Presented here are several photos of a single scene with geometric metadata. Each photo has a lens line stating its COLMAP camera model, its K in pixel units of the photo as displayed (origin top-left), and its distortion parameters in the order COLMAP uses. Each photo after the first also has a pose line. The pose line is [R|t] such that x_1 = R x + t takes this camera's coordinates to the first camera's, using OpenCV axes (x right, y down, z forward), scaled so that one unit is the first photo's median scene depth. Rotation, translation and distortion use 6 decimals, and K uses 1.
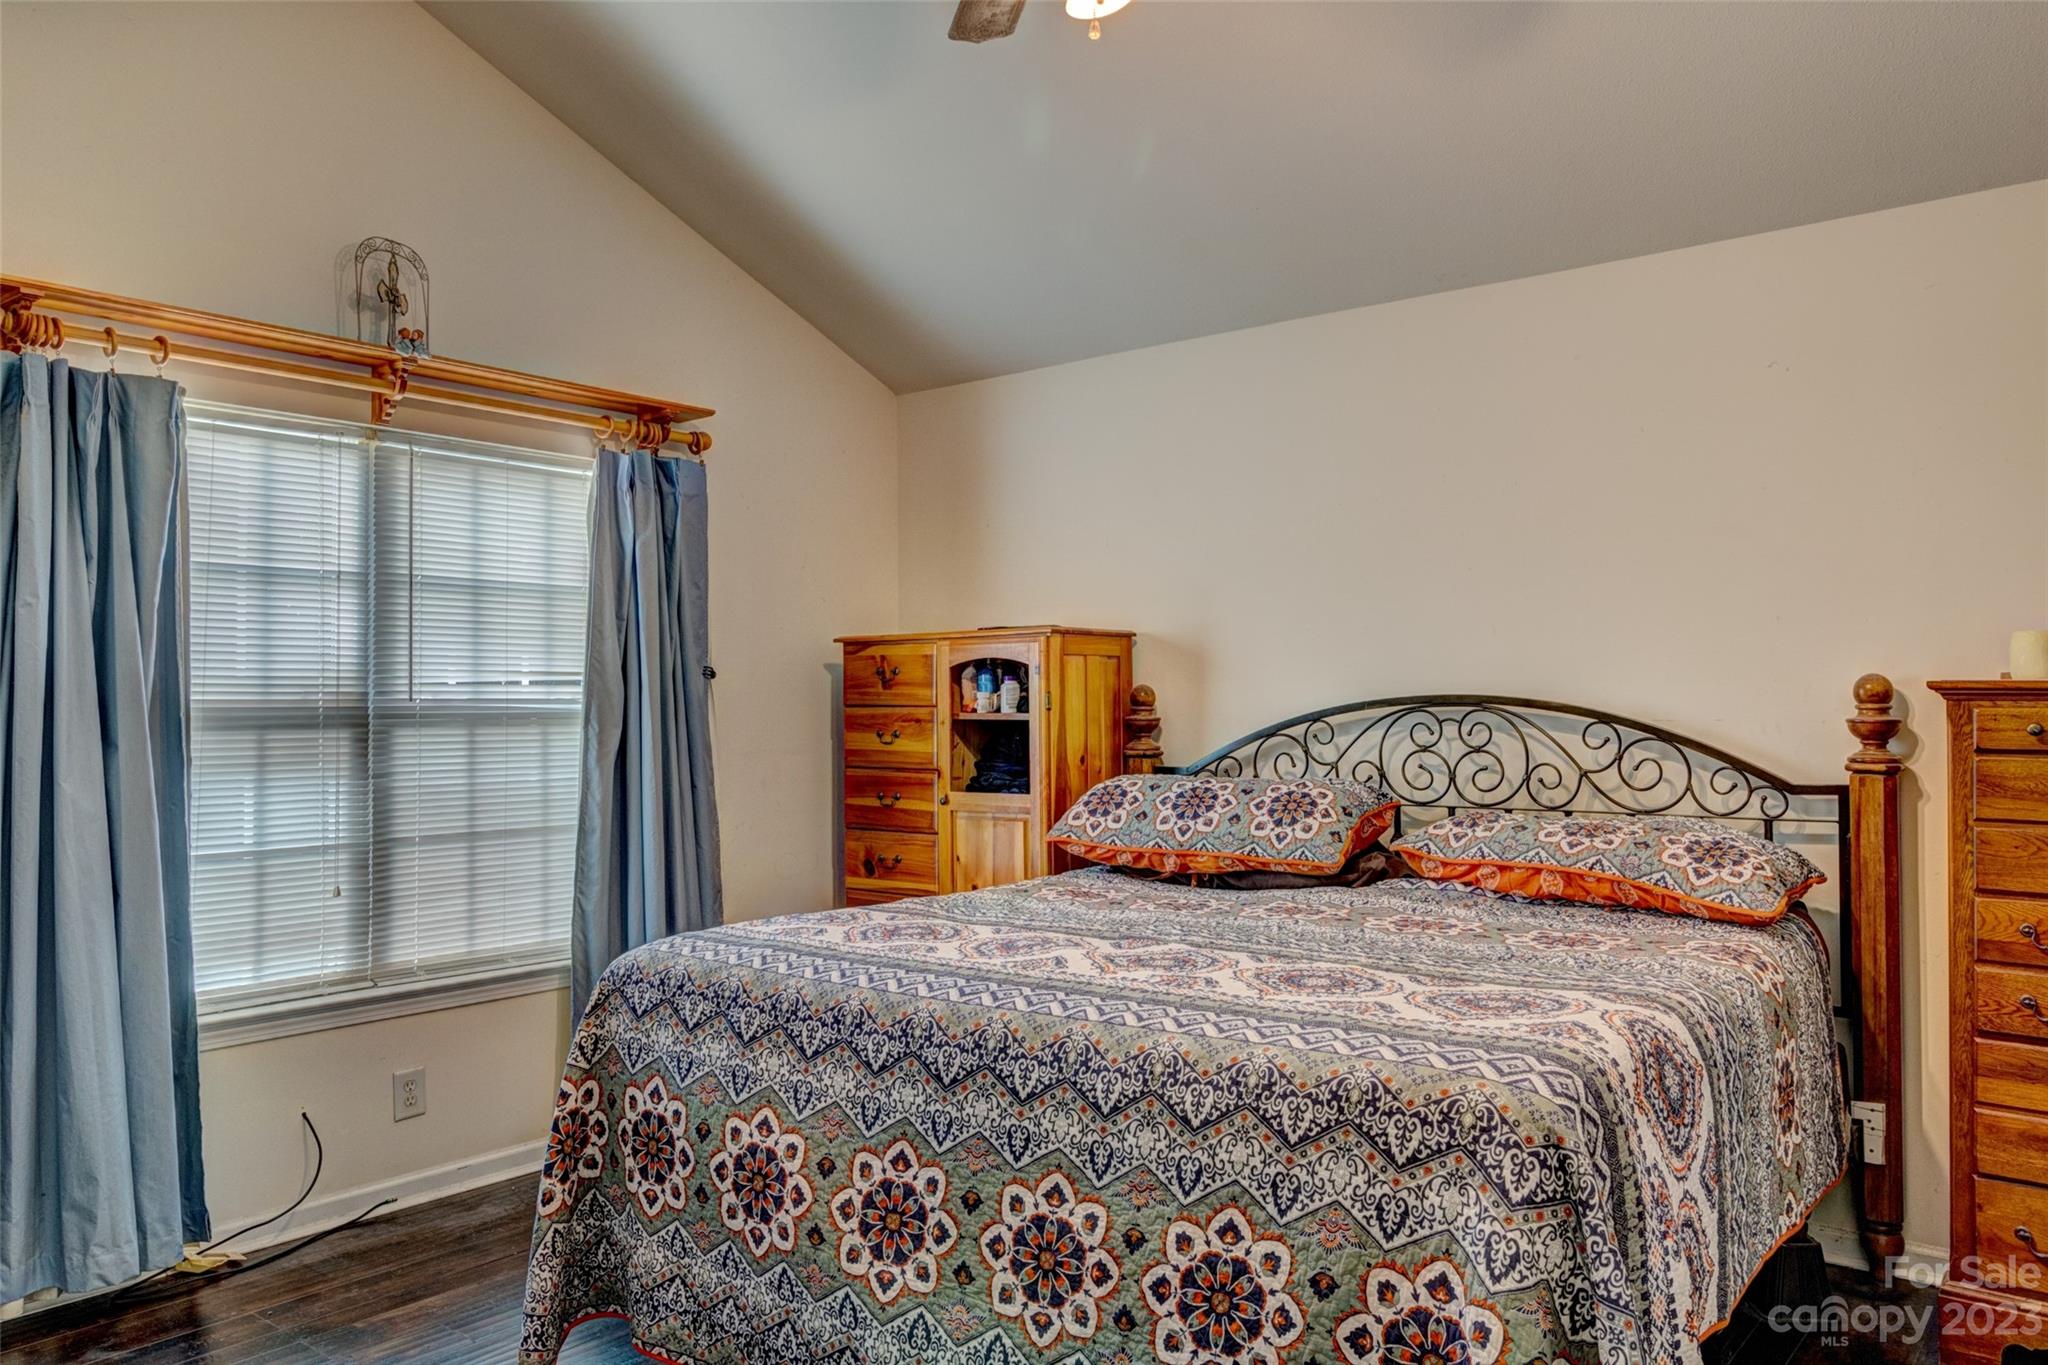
lens RADIAL K [[1470.7, 0, 1035.9], [0, 1470.7, 675.8], [0, 0, 1]] dist [0.002349, 0.000943]
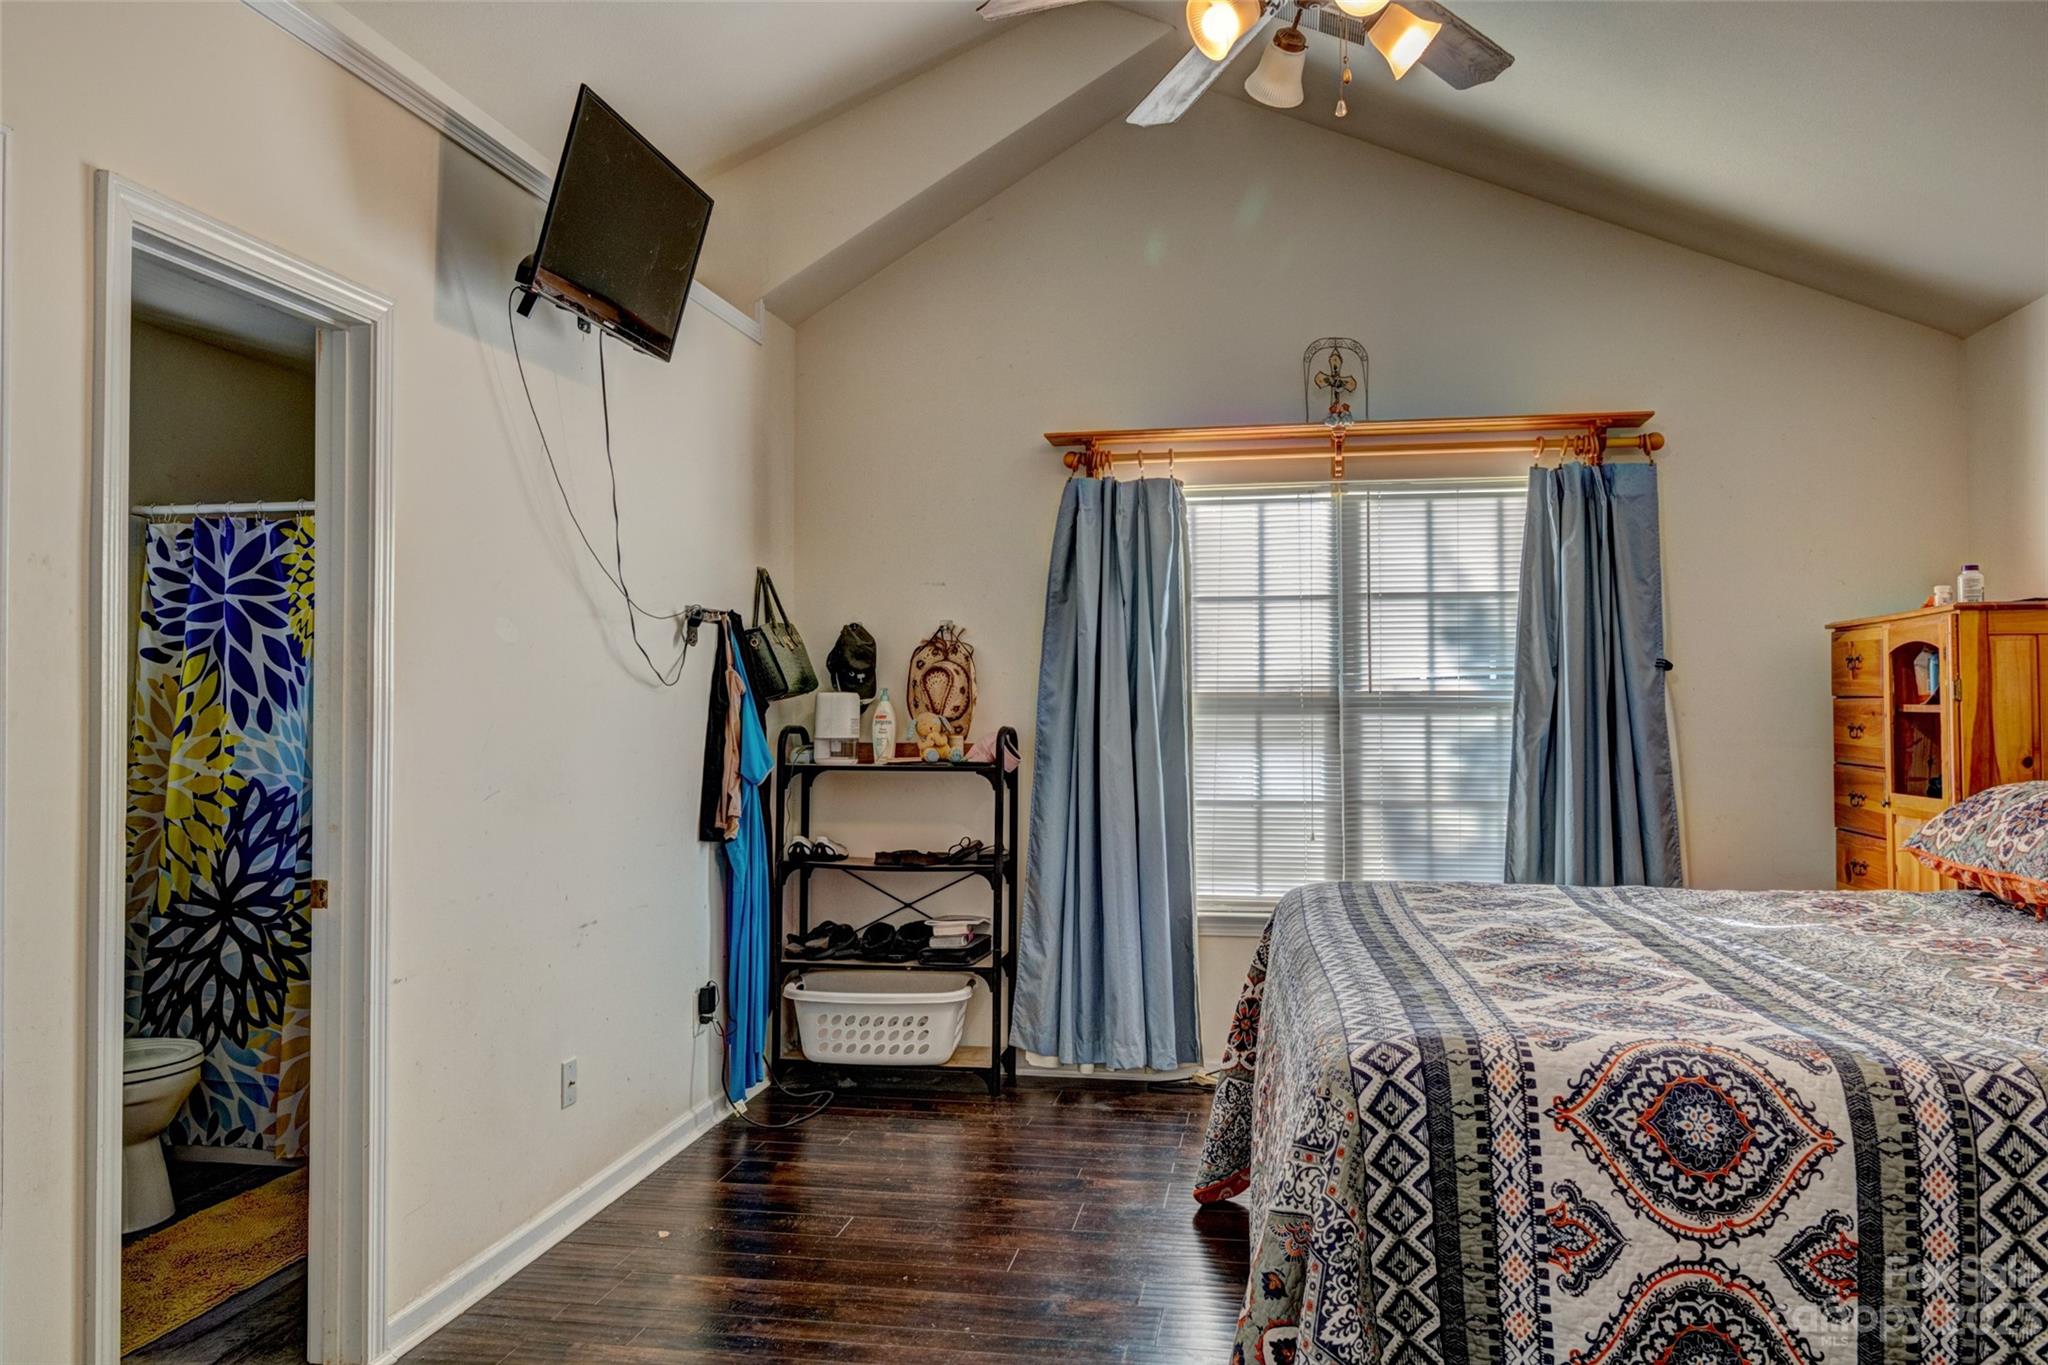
lens RADIAL K [[1470.7, 0, 1035.9], [0, 1470.7, 675.8], [0, 0, 1]] dist [0.002349, 0.000943]
pose [[0.488534, -0.013355, -0.872442, 0.549493], [0.017645, 0.999830, -0.005424, 0.004306], [0.872366, -0.012744, 0.488687, 0.131895]]
